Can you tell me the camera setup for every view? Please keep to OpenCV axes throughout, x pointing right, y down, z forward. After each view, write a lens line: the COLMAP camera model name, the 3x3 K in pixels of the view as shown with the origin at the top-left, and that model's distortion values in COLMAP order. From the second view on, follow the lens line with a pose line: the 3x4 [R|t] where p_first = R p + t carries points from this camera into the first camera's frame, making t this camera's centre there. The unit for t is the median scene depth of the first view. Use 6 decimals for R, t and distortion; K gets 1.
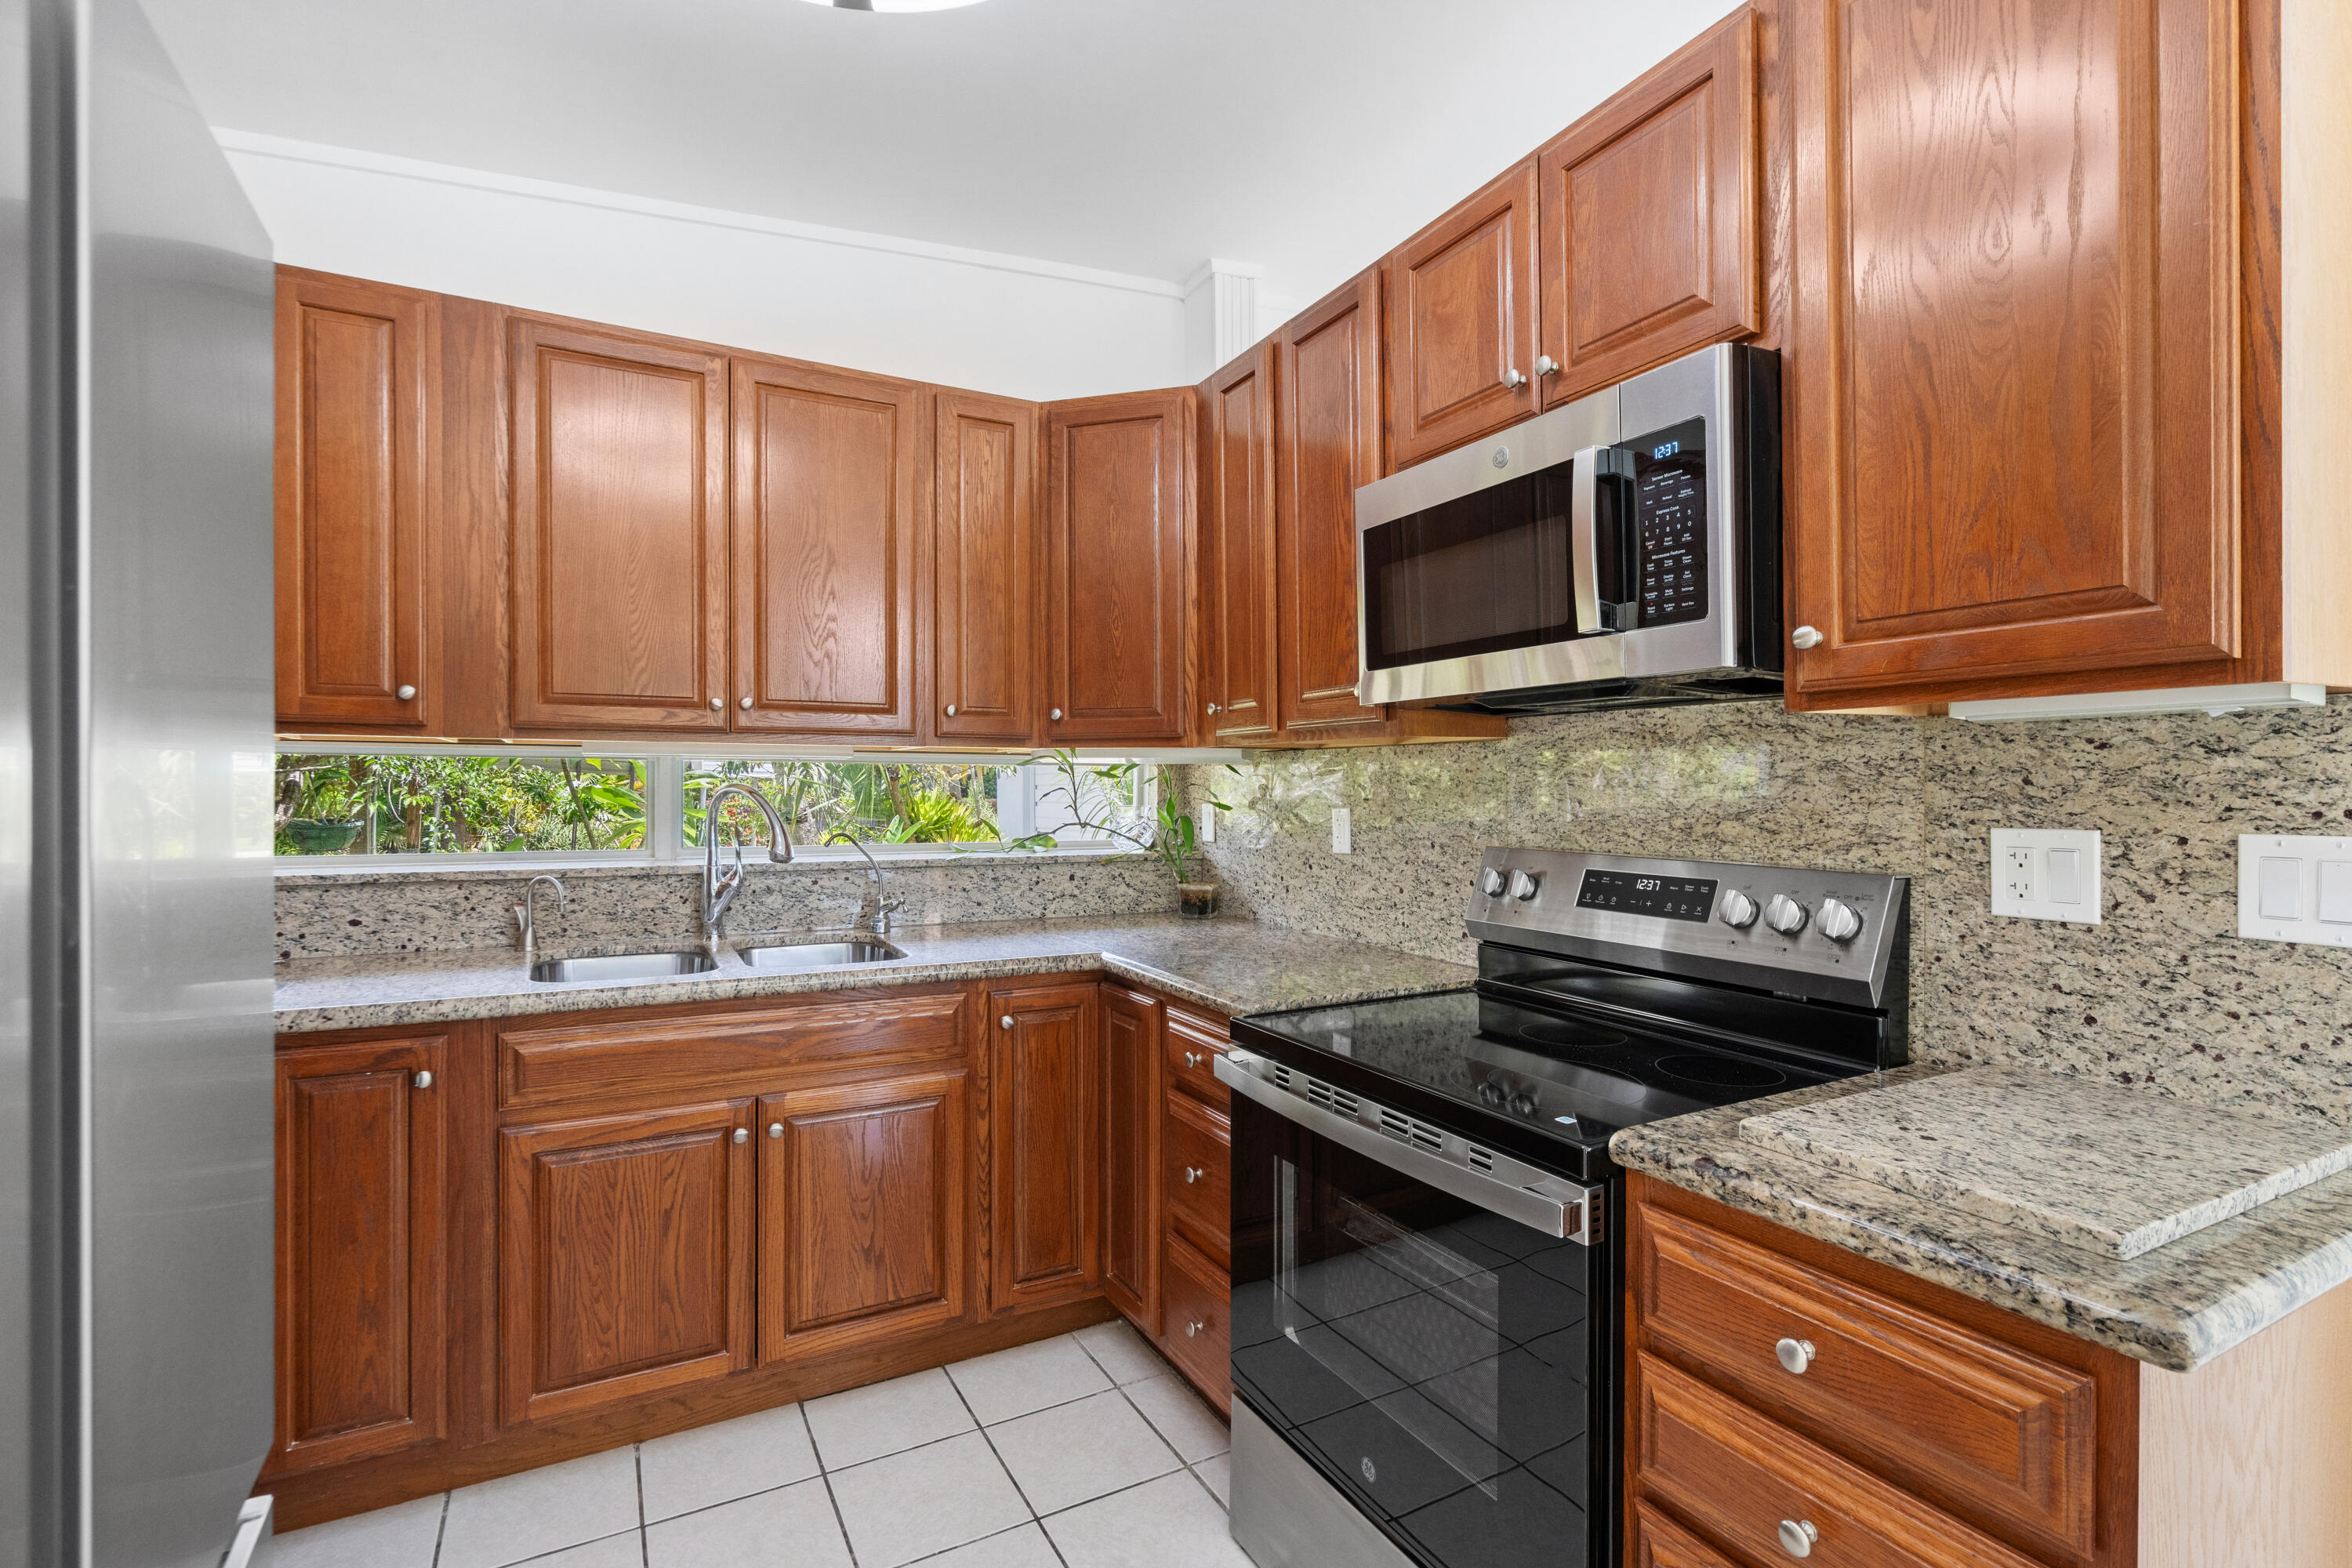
lens RADIAL K [[1083.3, 0, 1176.7], [0, 1083.3, 794.7], [0, 0, 1]] dist [-0.002064, 0.000321]
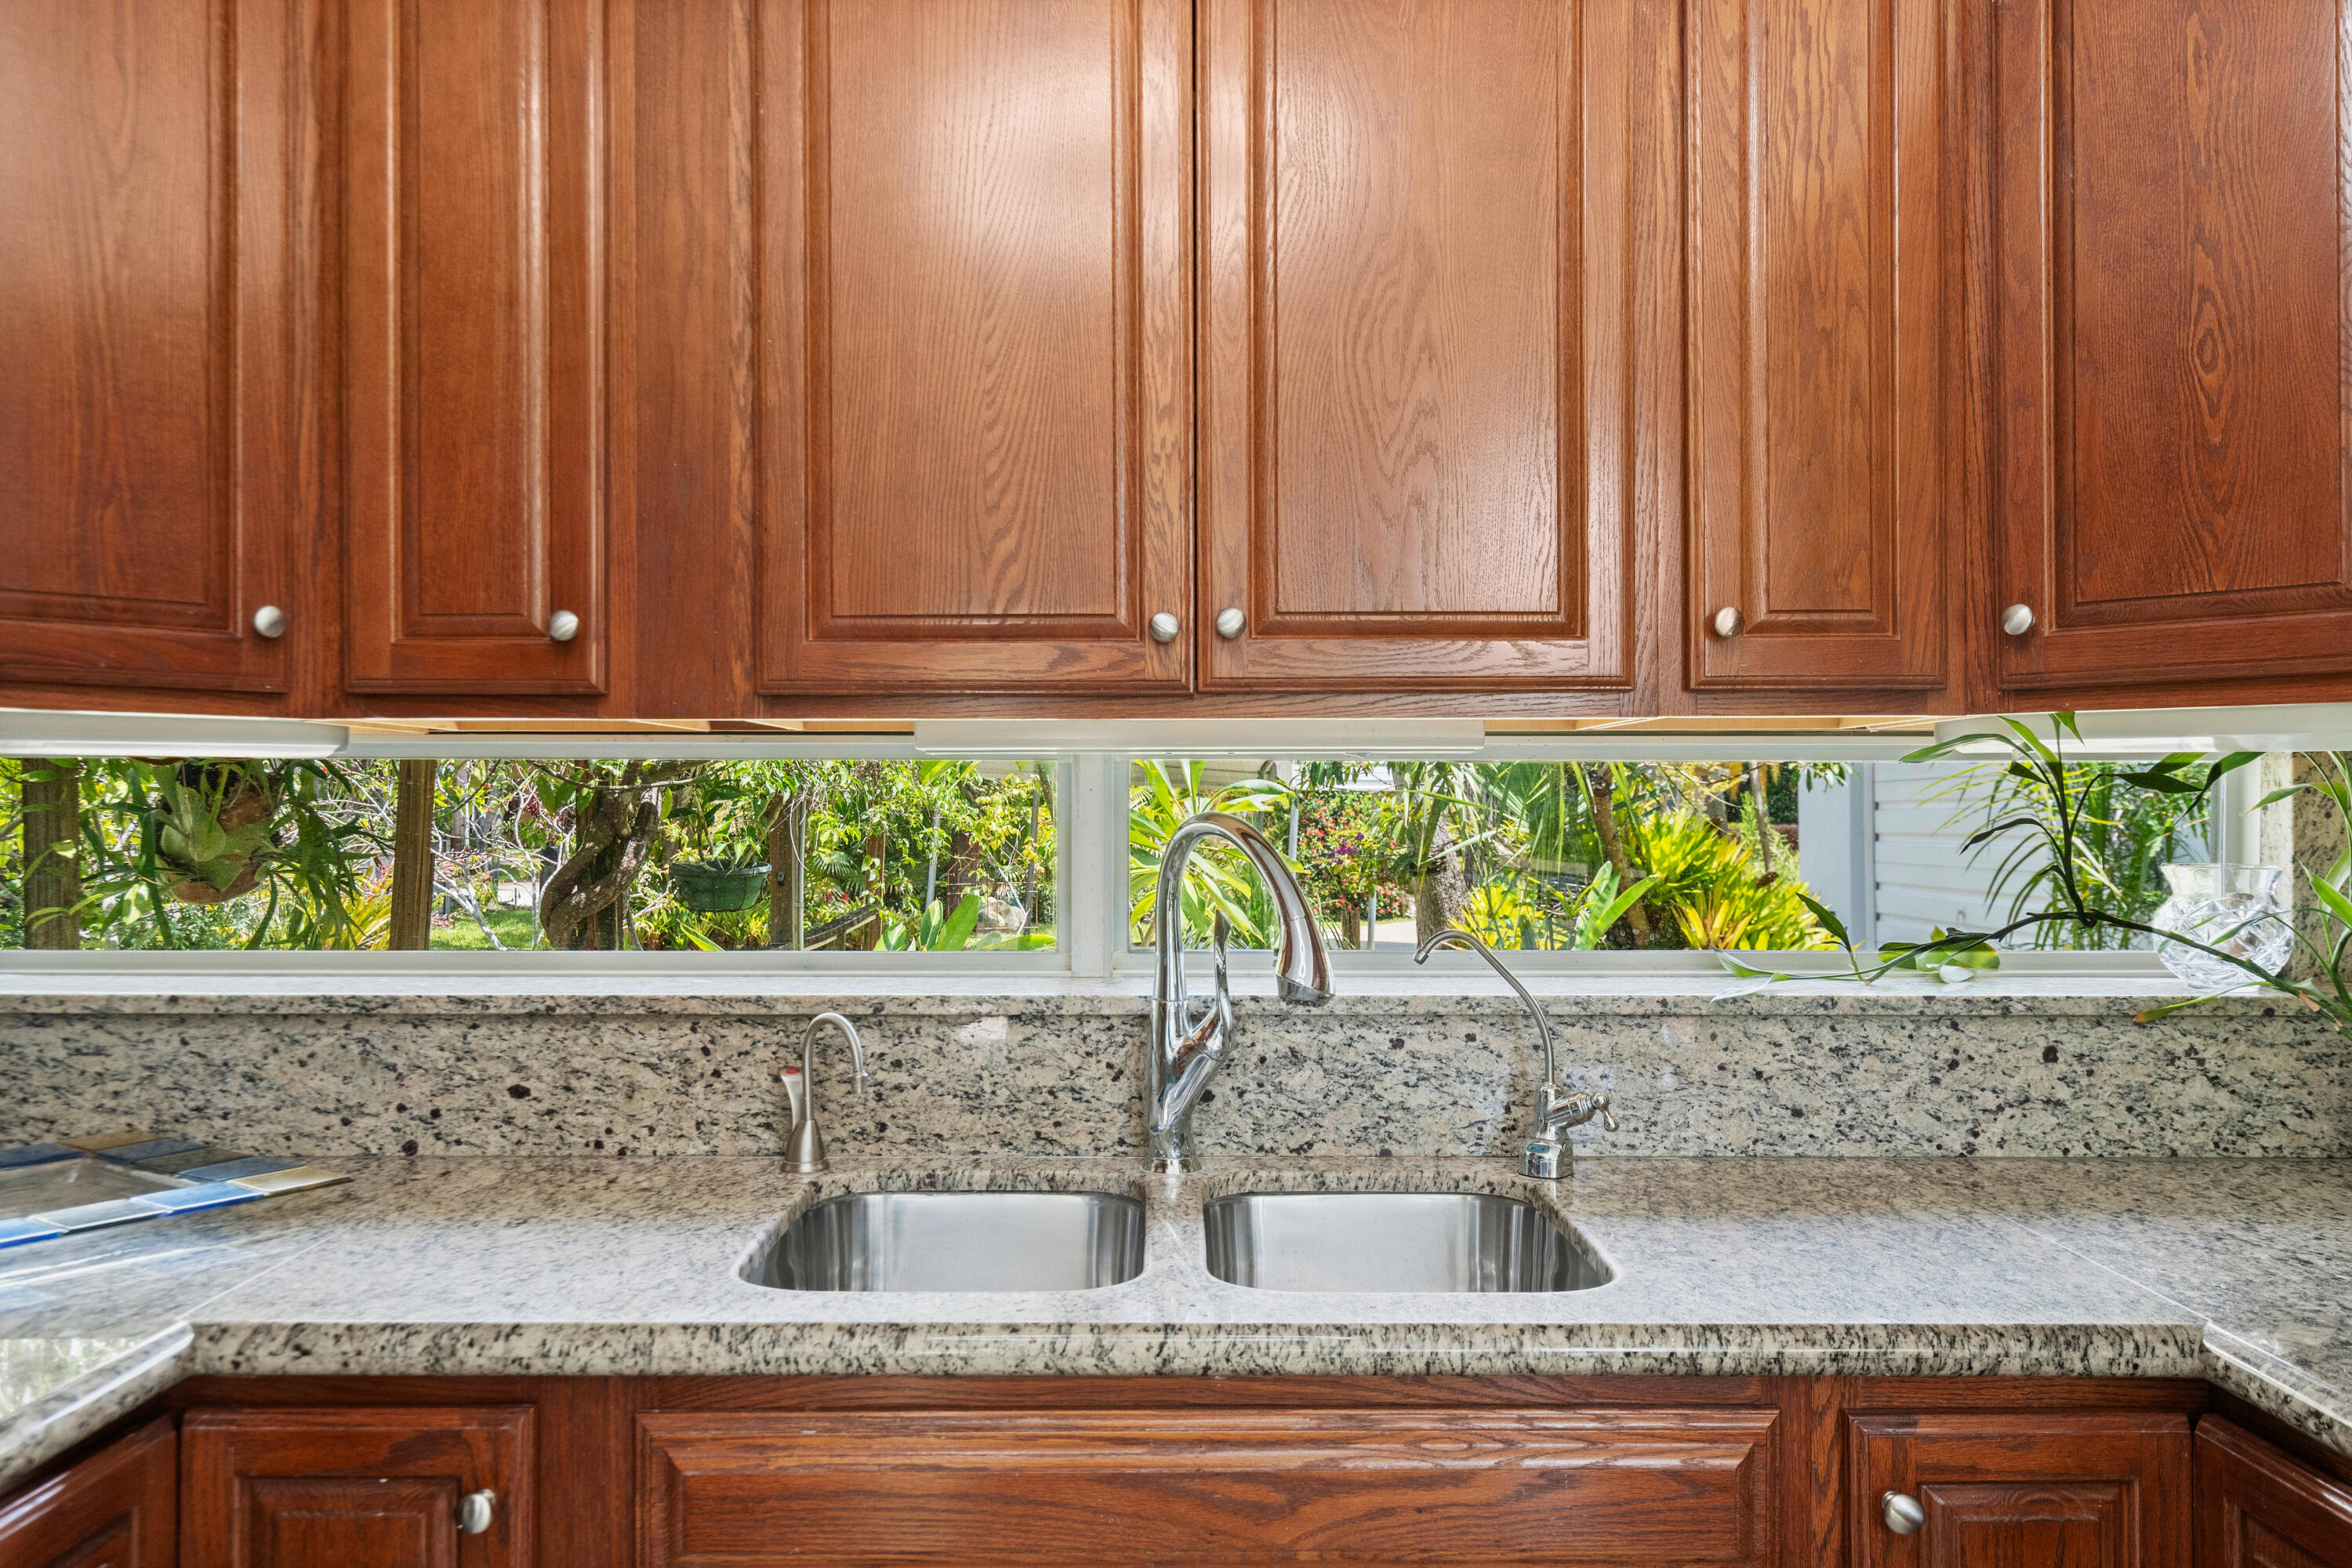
lens RADIAL K [[1819.1, 0, 1172.4], [0, 1819.1, 800.7], [0, 0, 1]] dist [0.009730, -0.001391]
pose [[0.881611, -0.004711, -0.471953, -0.083356], [0.000625, 0.999961, -0.008814, -0.008910], [0.471976, 0.007476, 0.881580, 0.367682]]
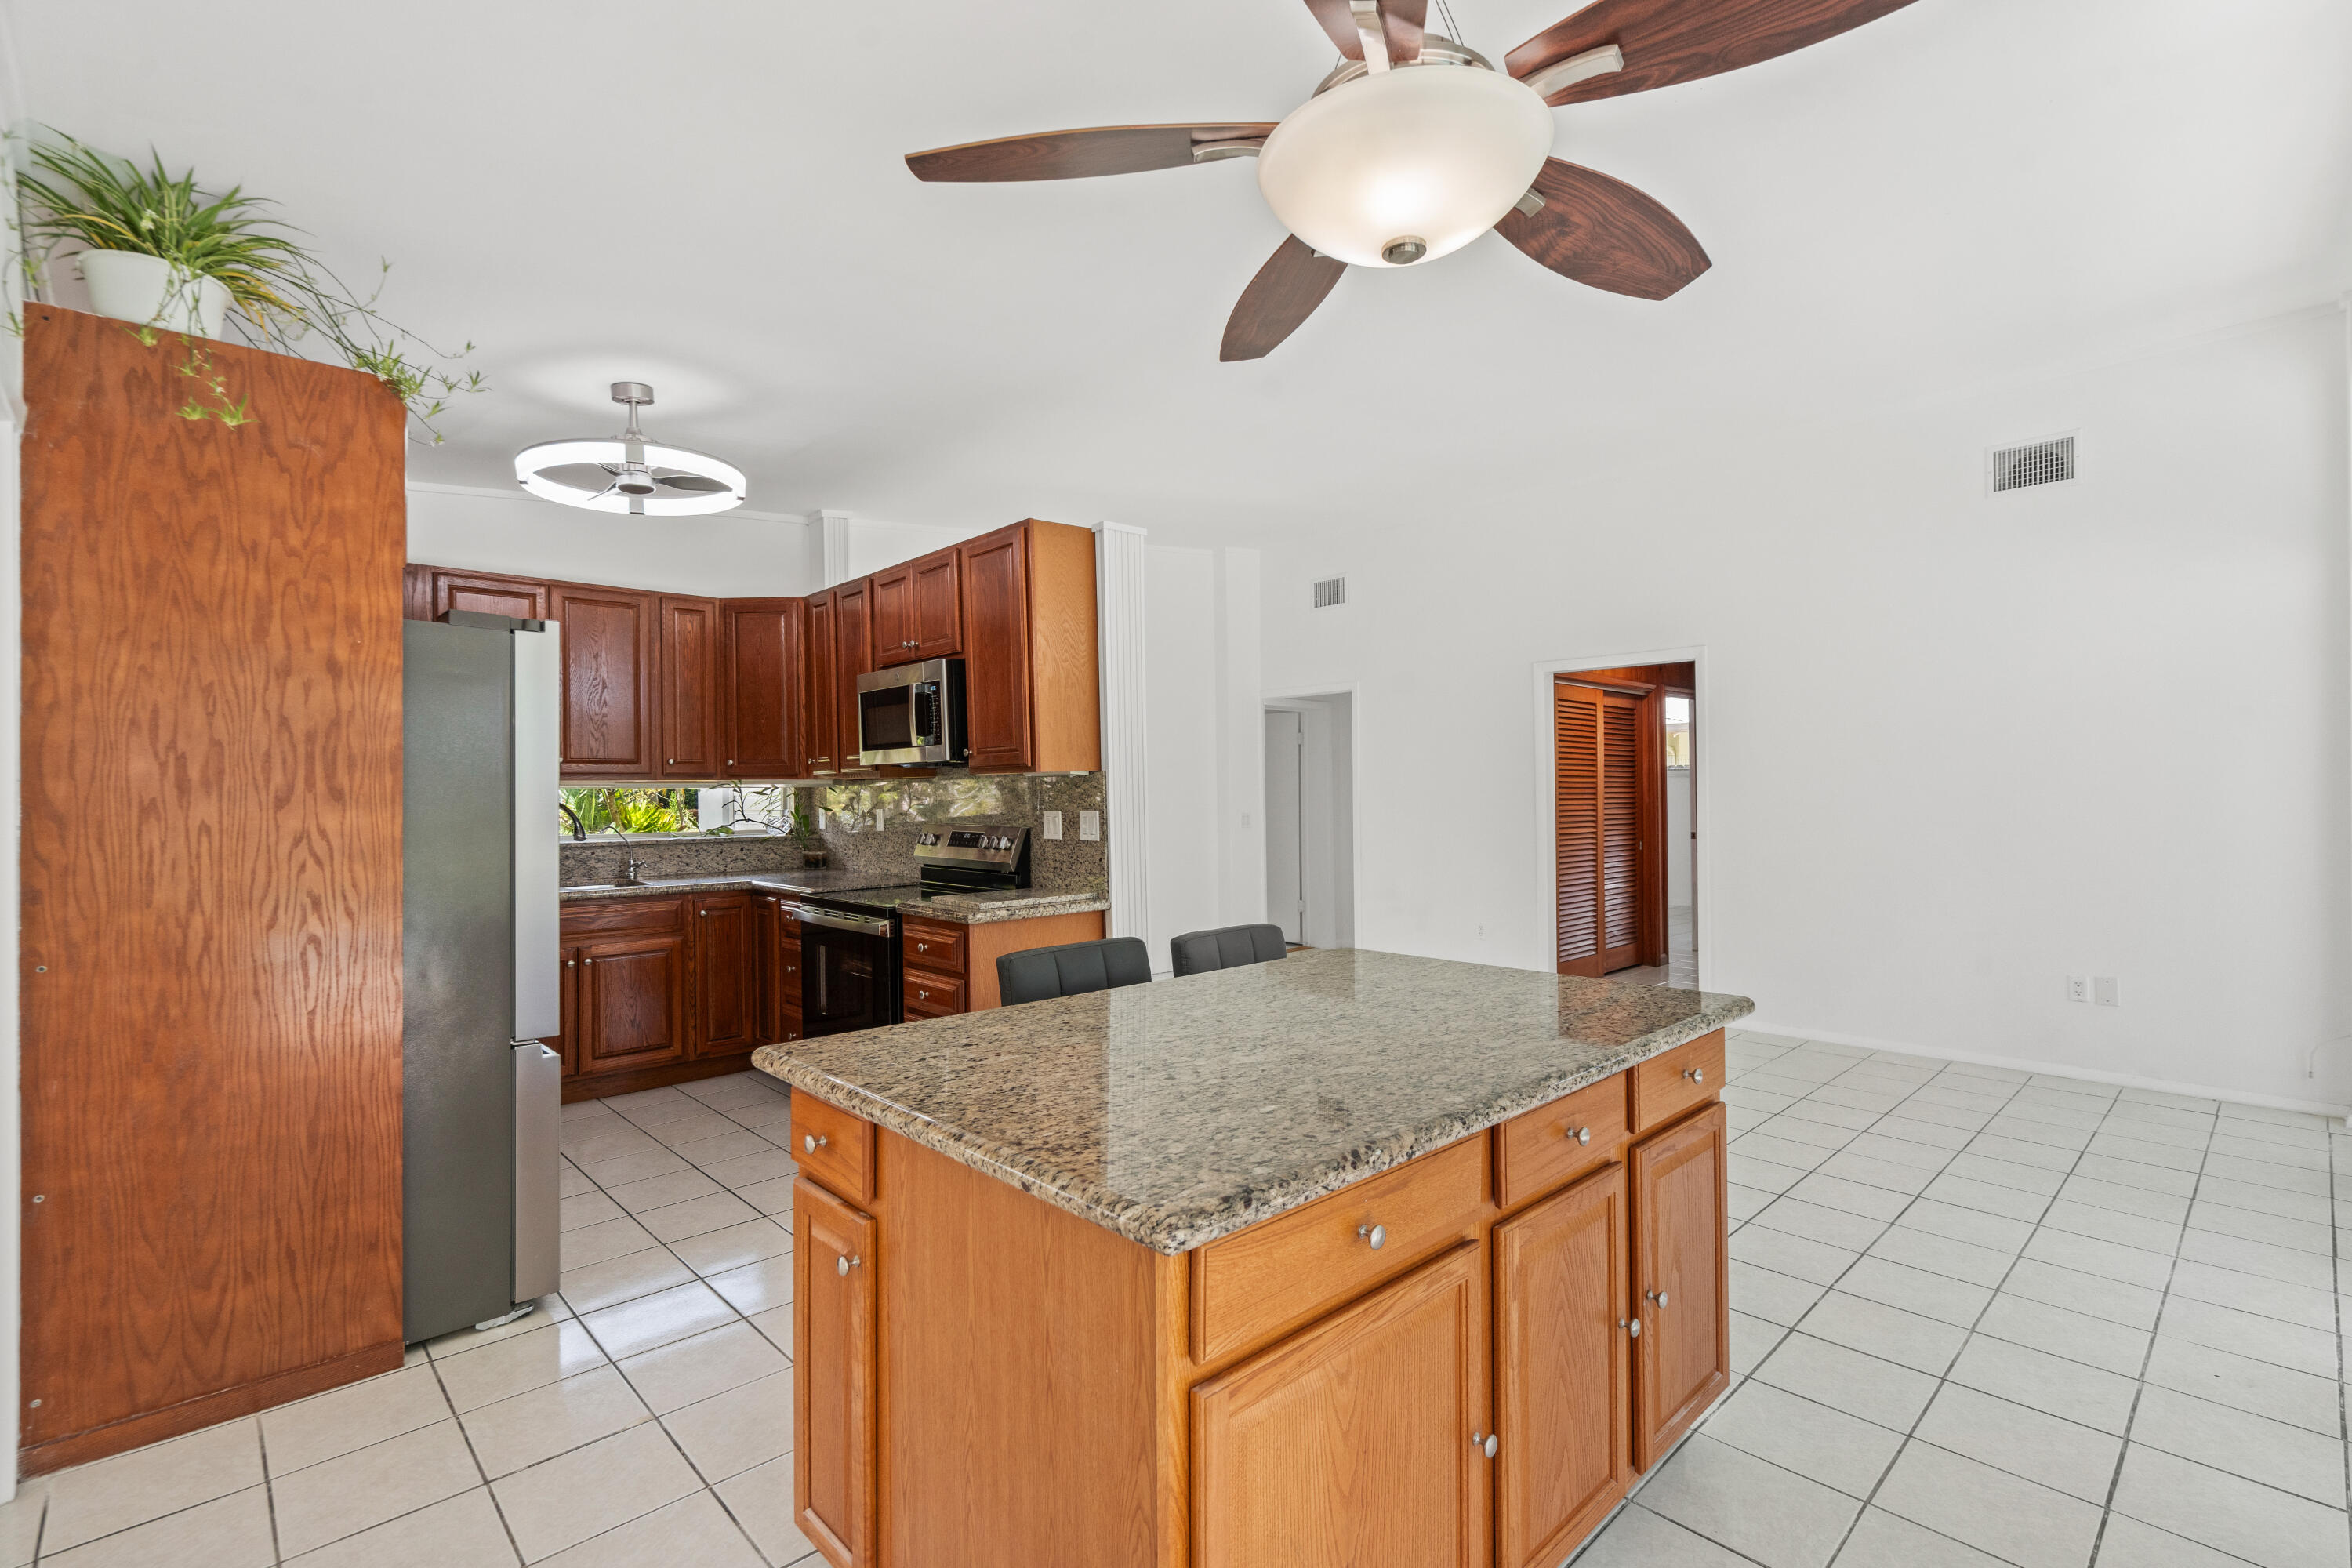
lens RADIAL K [[1060.9, 0, 1176.0], [0, 1060.9, 784.0], [0, 0, 1]] dist [-0.000748, 0.000256]
pose [[0.966523, -0.010880, 0.256350, 0.194165], [0.014663, 0.999810, -0.012850, -0.000592], [-0.256161, 0.016179, 0.966499, -1.163944]]
